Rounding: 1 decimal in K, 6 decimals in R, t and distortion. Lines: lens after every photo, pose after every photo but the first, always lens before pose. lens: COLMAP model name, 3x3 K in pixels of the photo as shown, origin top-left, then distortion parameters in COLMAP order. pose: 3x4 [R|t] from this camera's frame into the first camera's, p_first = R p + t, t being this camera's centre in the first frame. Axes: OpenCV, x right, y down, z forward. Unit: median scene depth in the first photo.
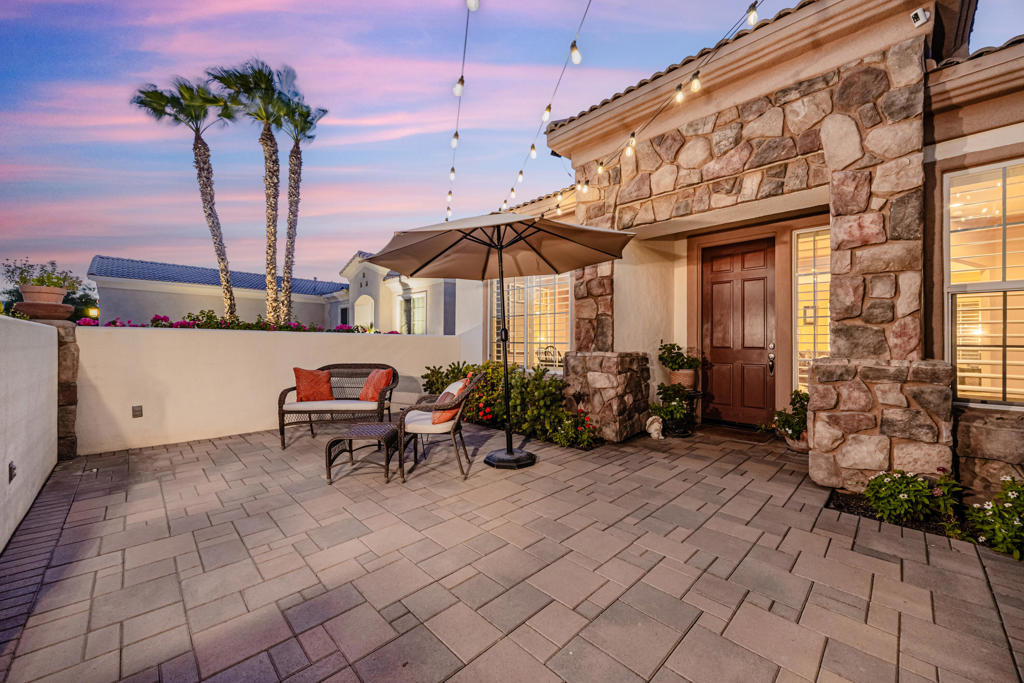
lens RADIAL K [[391.4, 0, 514.3], [0, 391.4, 340.3], [0, 0, 1]] dist [-0.001594, -0.000112]
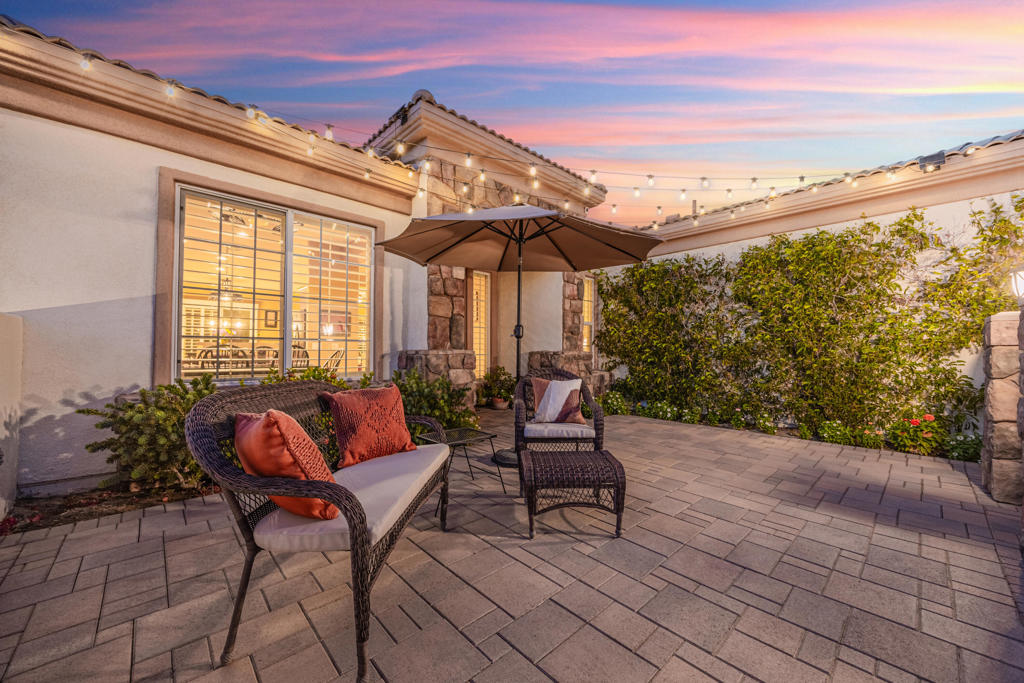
lens RADIAL K [[391.4, 0, 514.3], [0, 391.4, 340.3], [0, 0, 1]] dist [-0.001594, -0.000112]
pose [[0.018967, 0.021174, 0.999596, -0.829996], [-0.015197, 0.999666, -0.020887, 0.023663], [-0.999705, -0.014795, 0.019283, 0.827349]]
